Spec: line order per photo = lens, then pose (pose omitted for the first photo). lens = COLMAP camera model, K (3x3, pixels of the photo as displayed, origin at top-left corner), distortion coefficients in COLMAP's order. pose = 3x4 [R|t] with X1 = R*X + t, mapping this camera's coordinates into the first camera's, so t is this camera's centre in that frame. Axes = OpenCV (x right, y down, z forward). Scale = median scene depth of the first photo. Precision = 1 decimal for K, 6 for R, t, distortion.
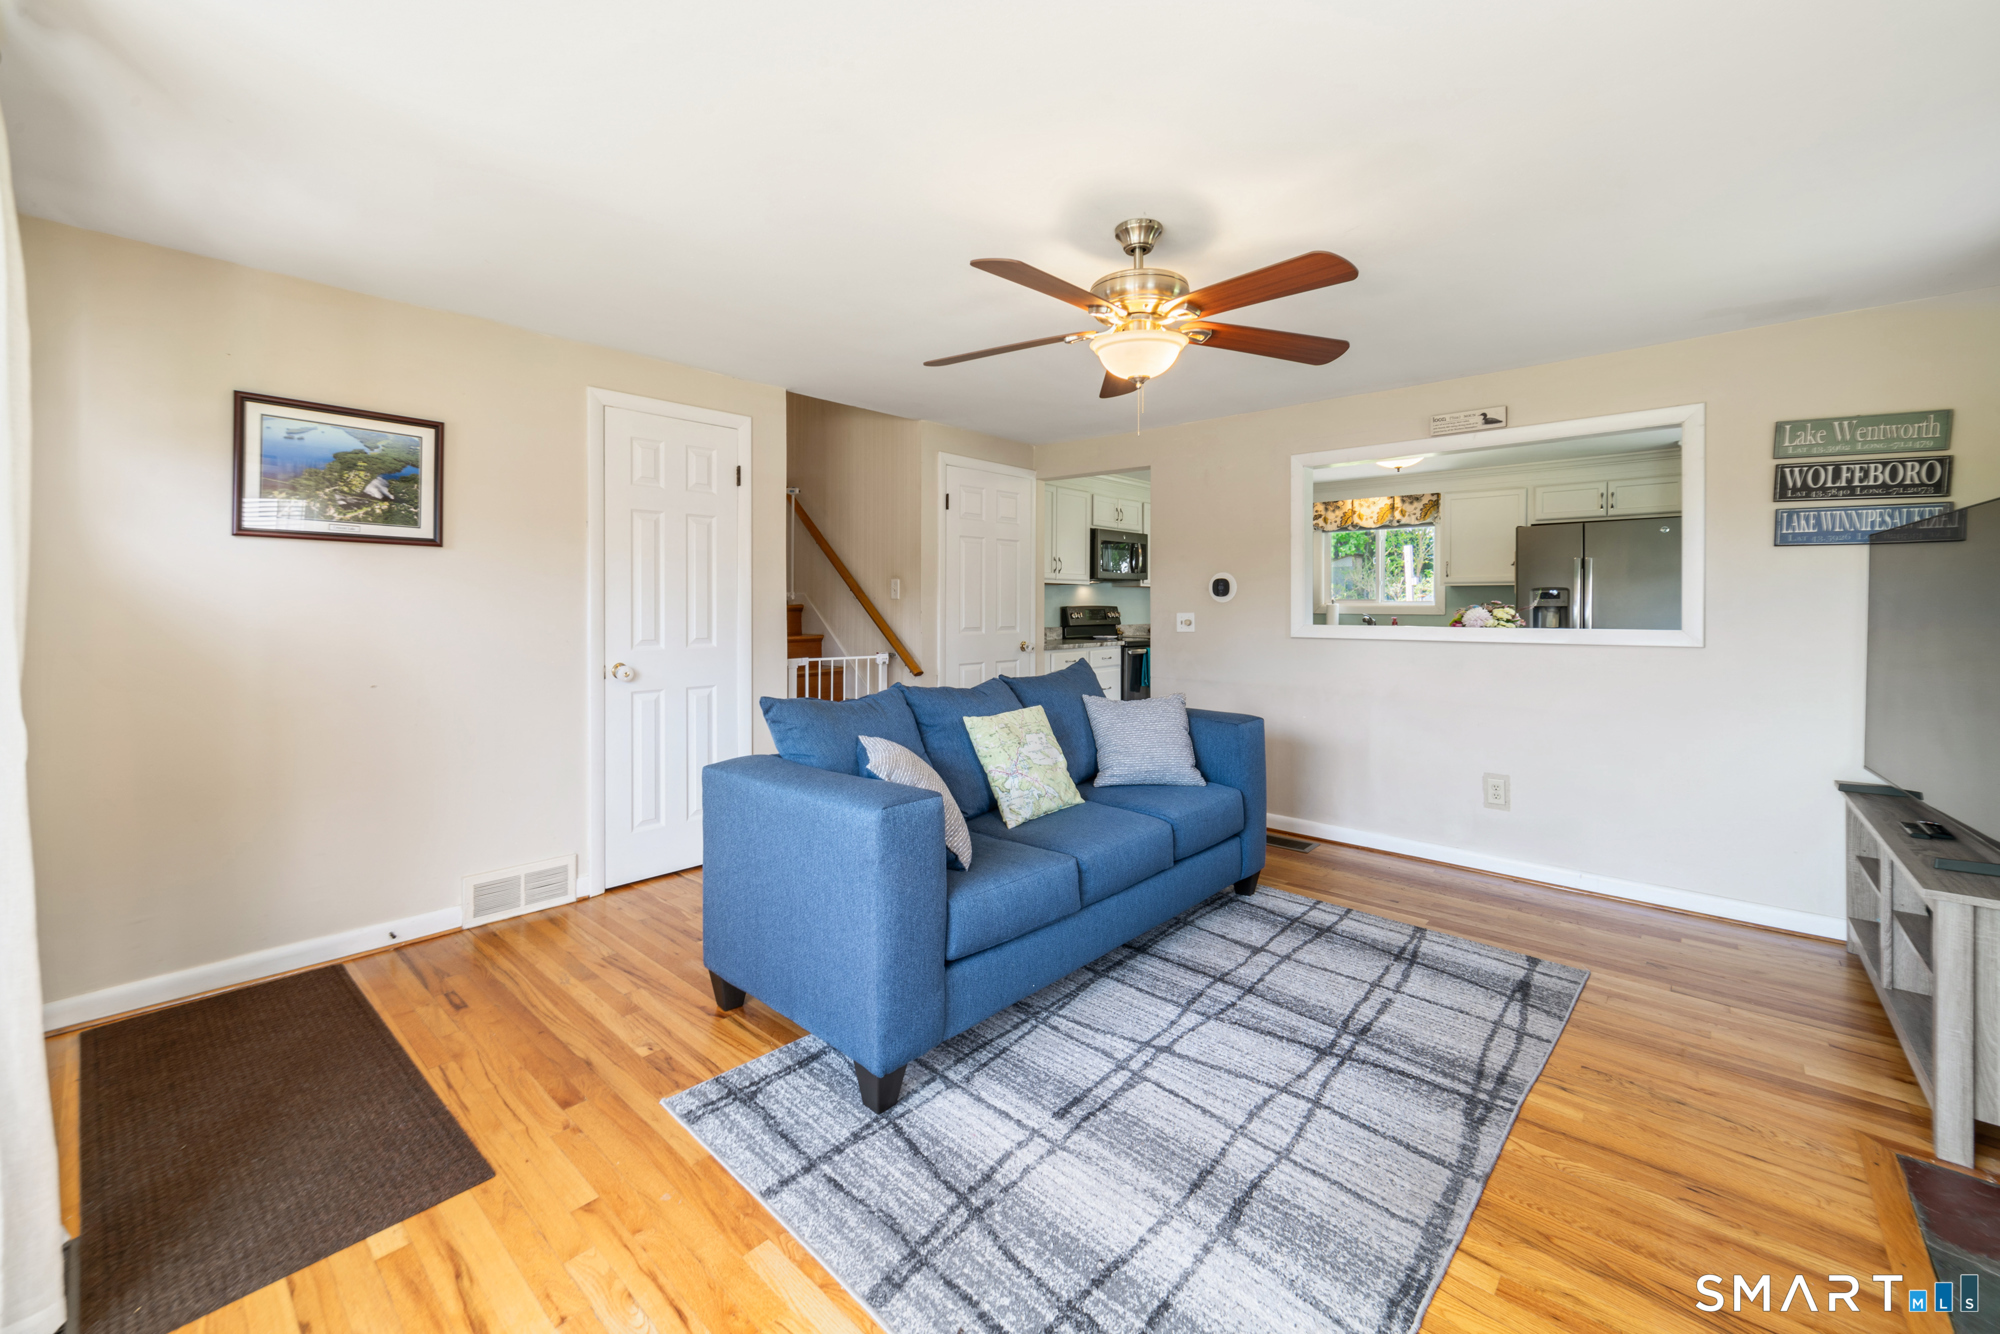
lens RADIAL K [[789.8, 0, 996.9], [0, 789.8, 603.7], [0, 0, 1]] dist [-0.003054, -0.000162]
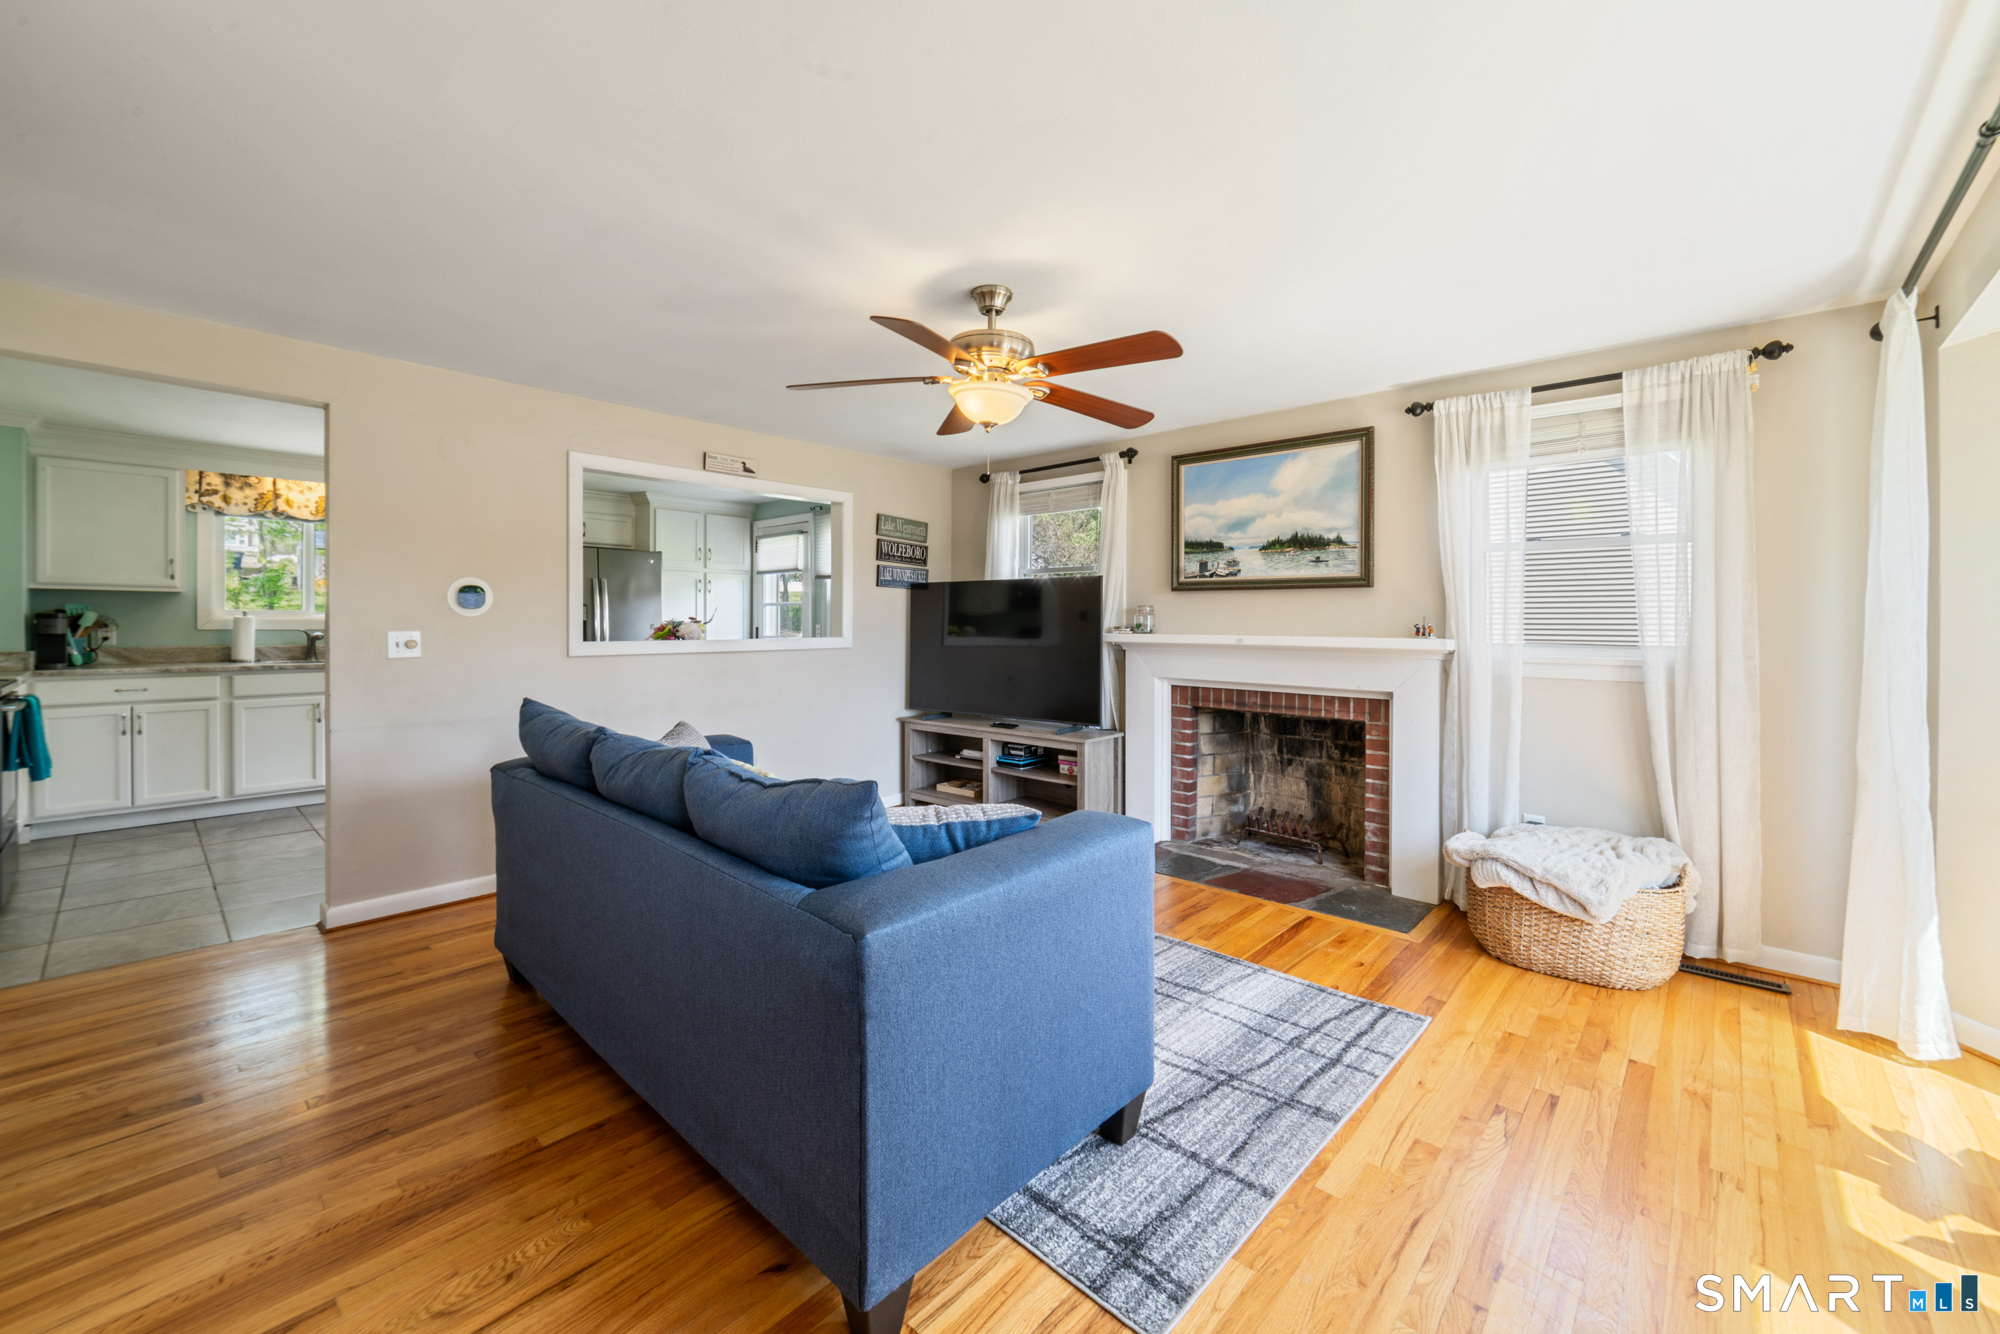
lens RADIAL K [[789.8, 0, 991.6], [0, 789.8, 622.8], [0, 0, 1]] dist [-0.003054, -0.000162]
pose [[0.011212, -0.003600, 0.999931, -0.984703], [-0.006296, 0.999973, 0.003670, -0.002561], [-0.999917, -0.006337, 0.011189, 1.006962]]
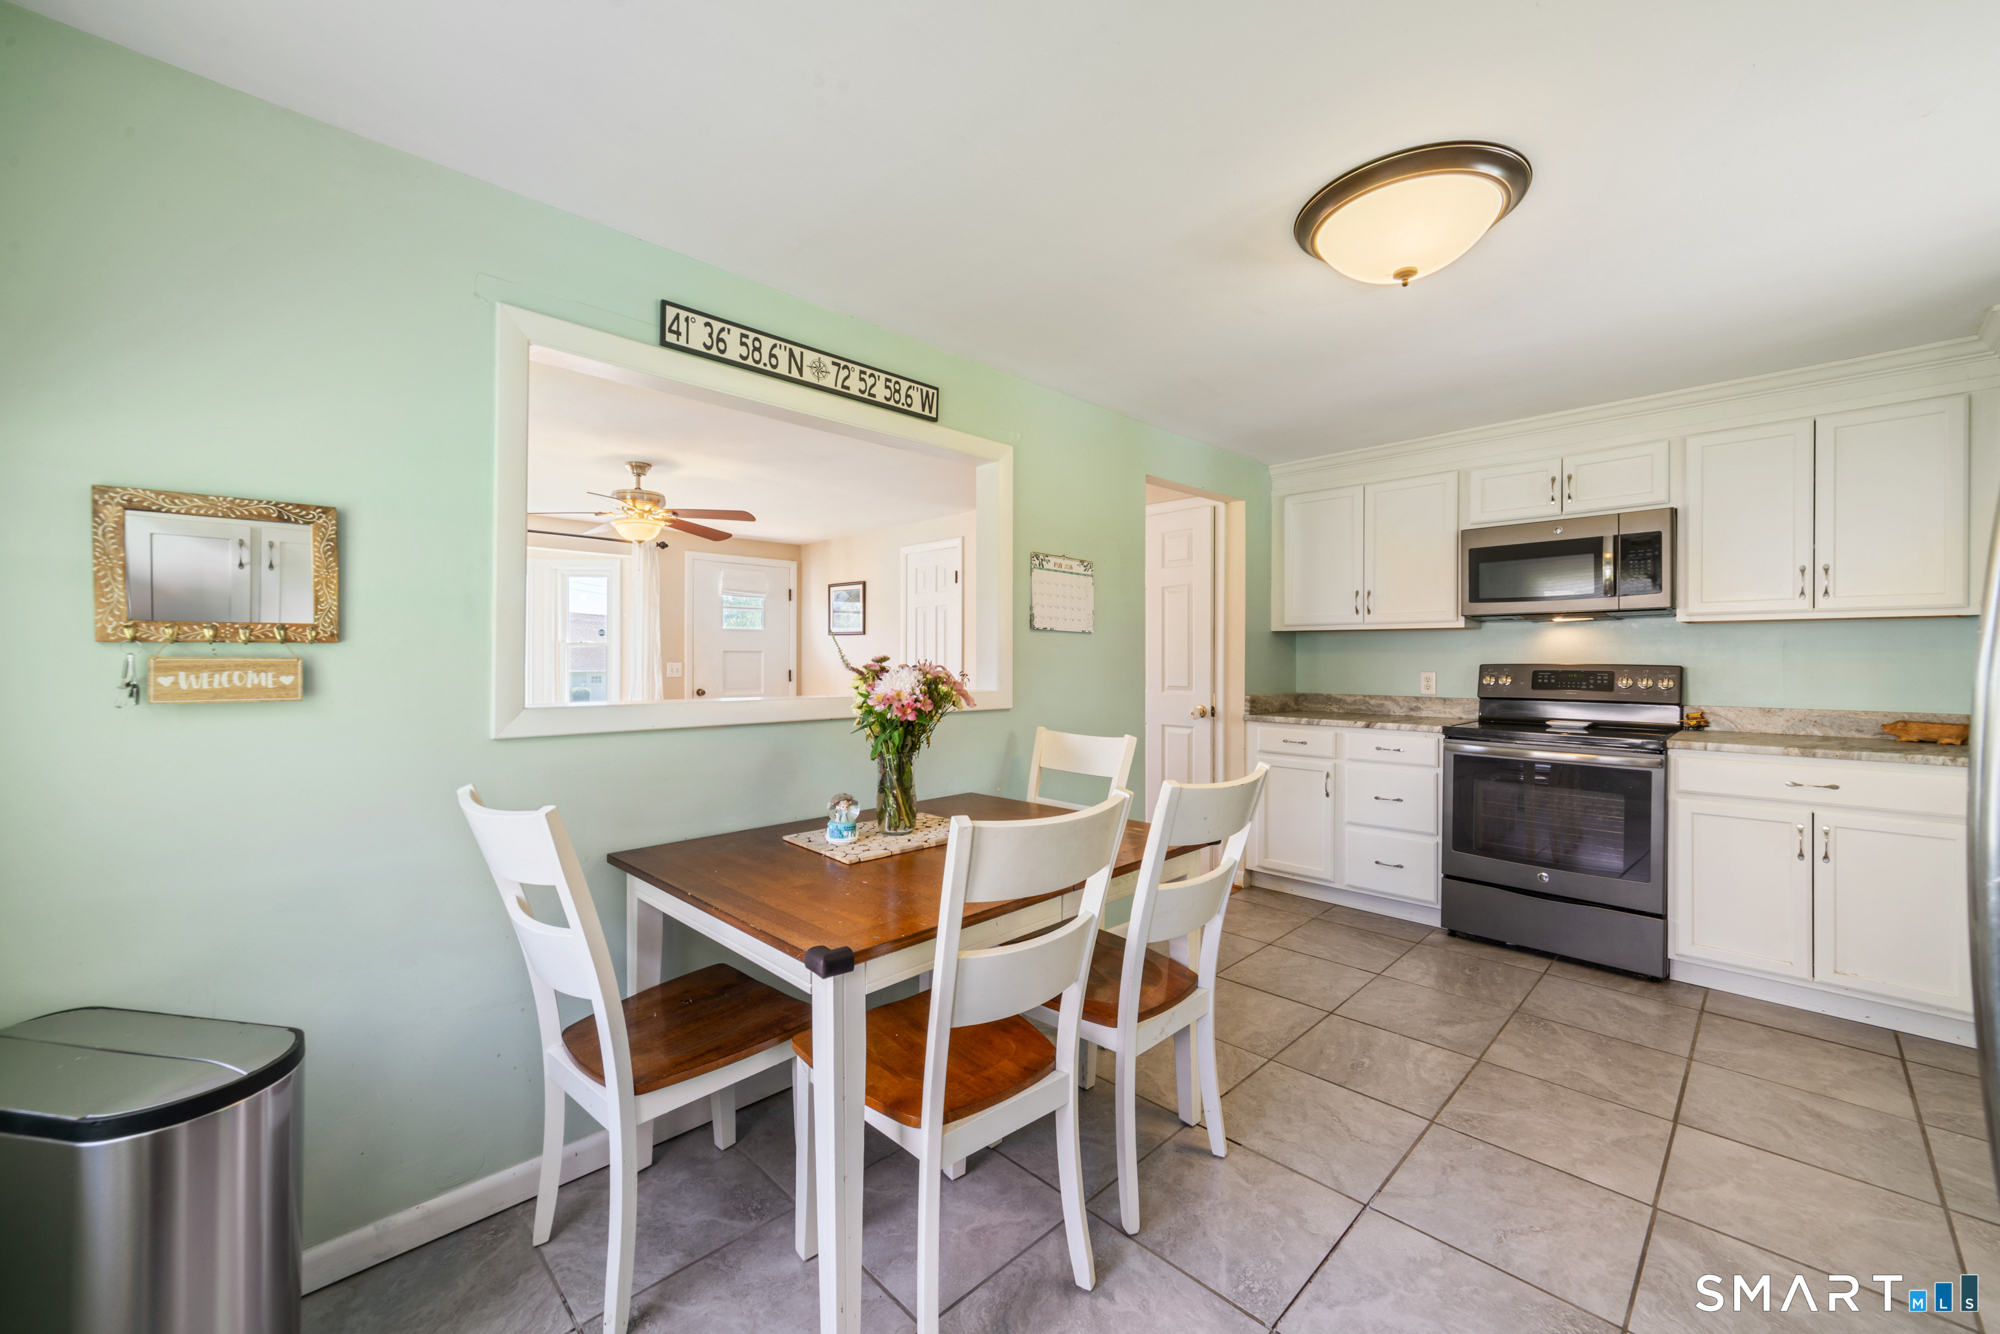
lens RADIAL K [[789.8, 0, 998.4], [0, 789.8, 667.2], [0, 0, 1]] dist [-0.003054, -0.000162]
pose [[-0.066970, 0.010497, -0.997700, 2.121666], [-0.002444, 0.999940, 0.010685, -0.002777], [0.997752, 0.003154, -0.066940, 2.074538]]
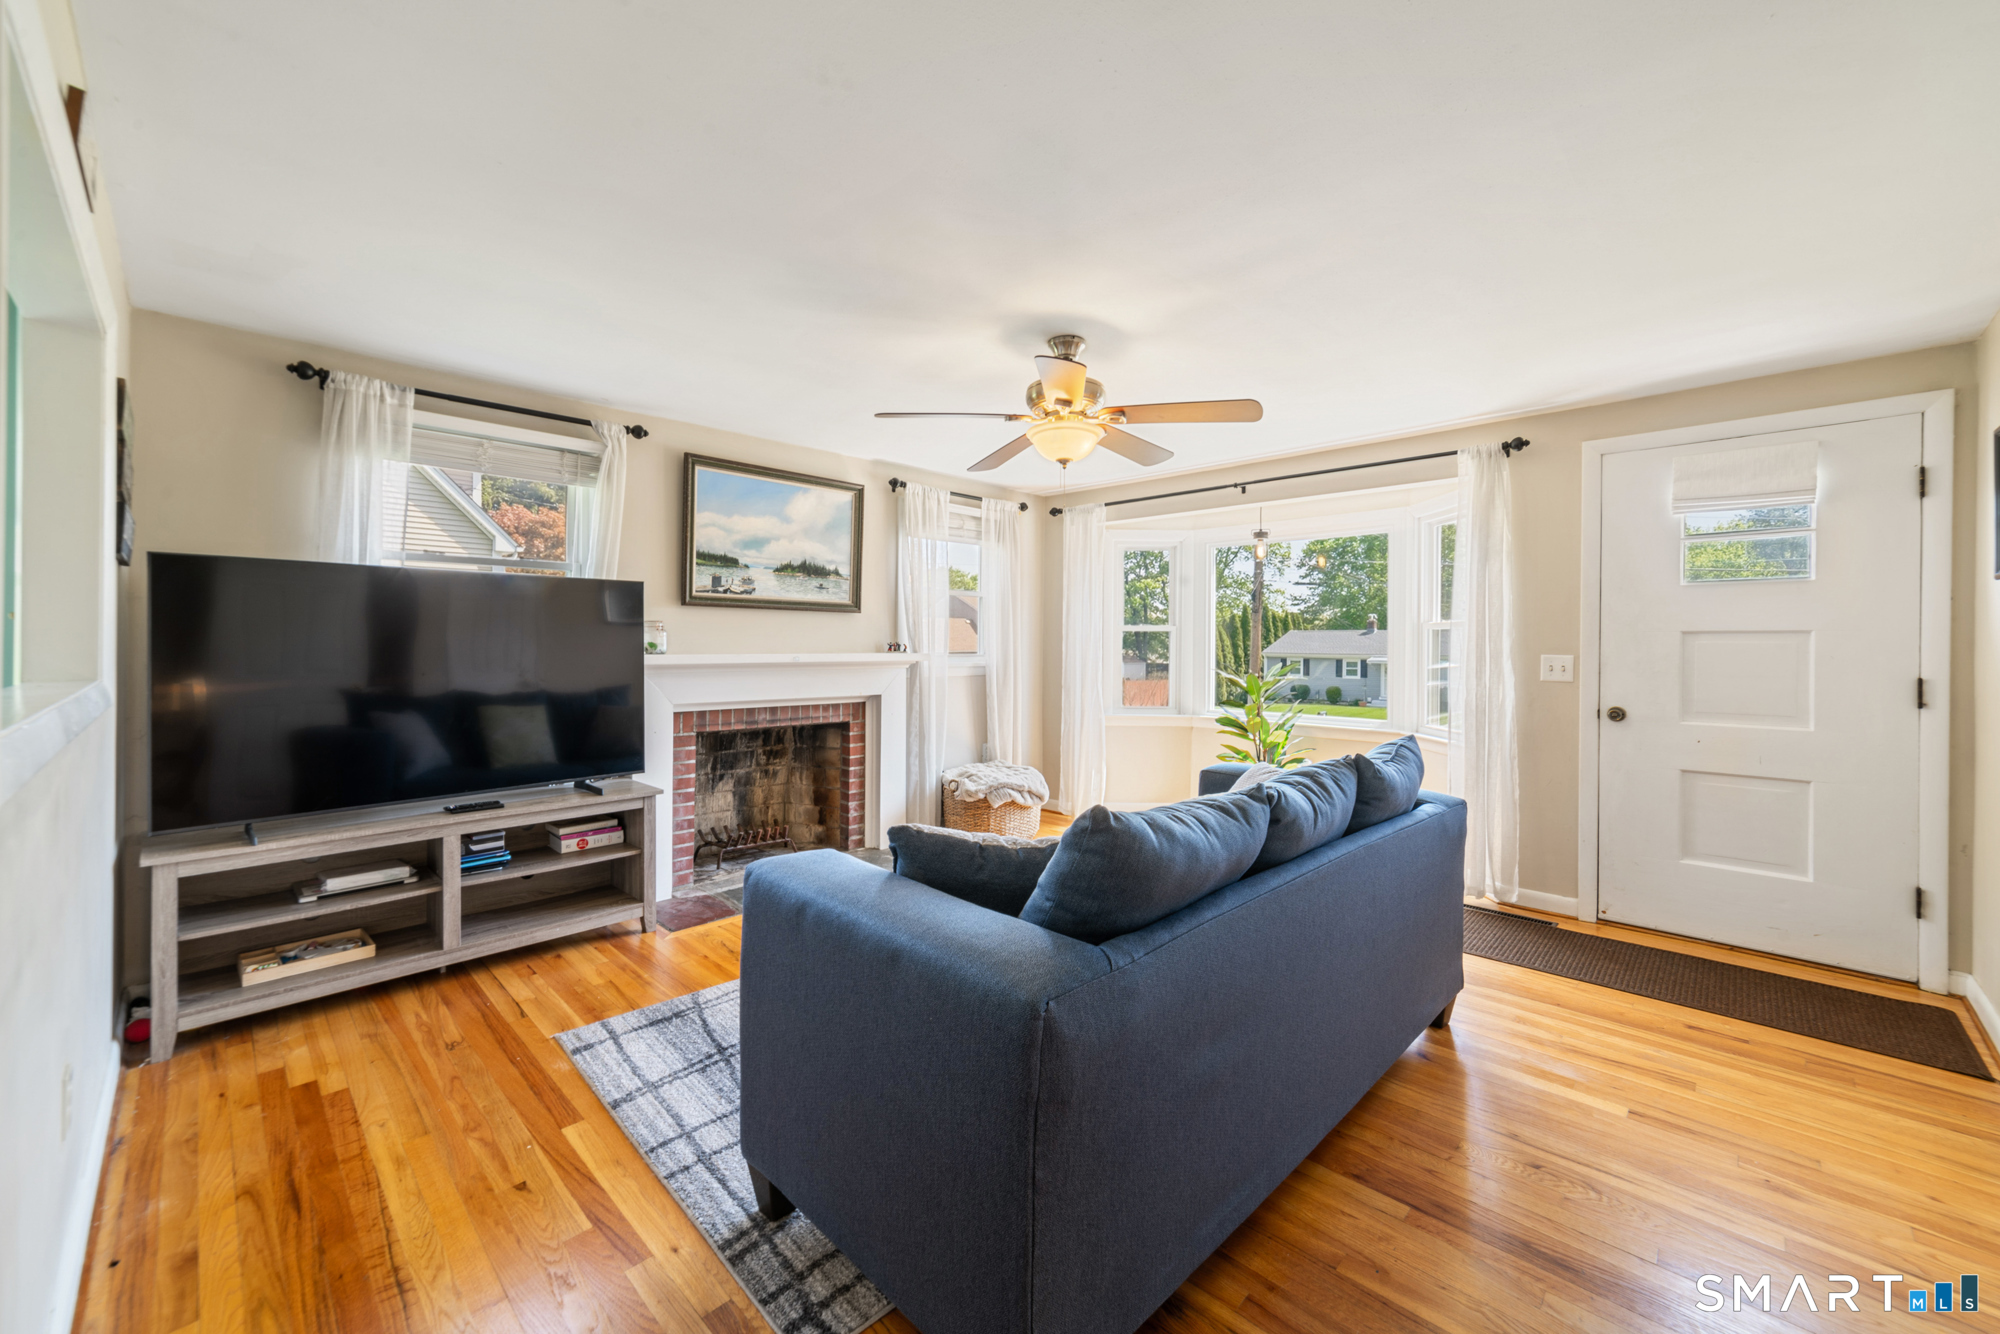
lens RADIAL K [[789.8, 0, 1002.8], [0, 789.8, 642.9], [0, 0, 1]] dist [-0.003054, -0.000162]
pose [[-0.999332, -0.007647, 0.035748, 0.234289], [-0.007703, 0.999969, -0.001438, 0.002779], [-0.035736, -0.001712, -0.999360, 2.295793]]
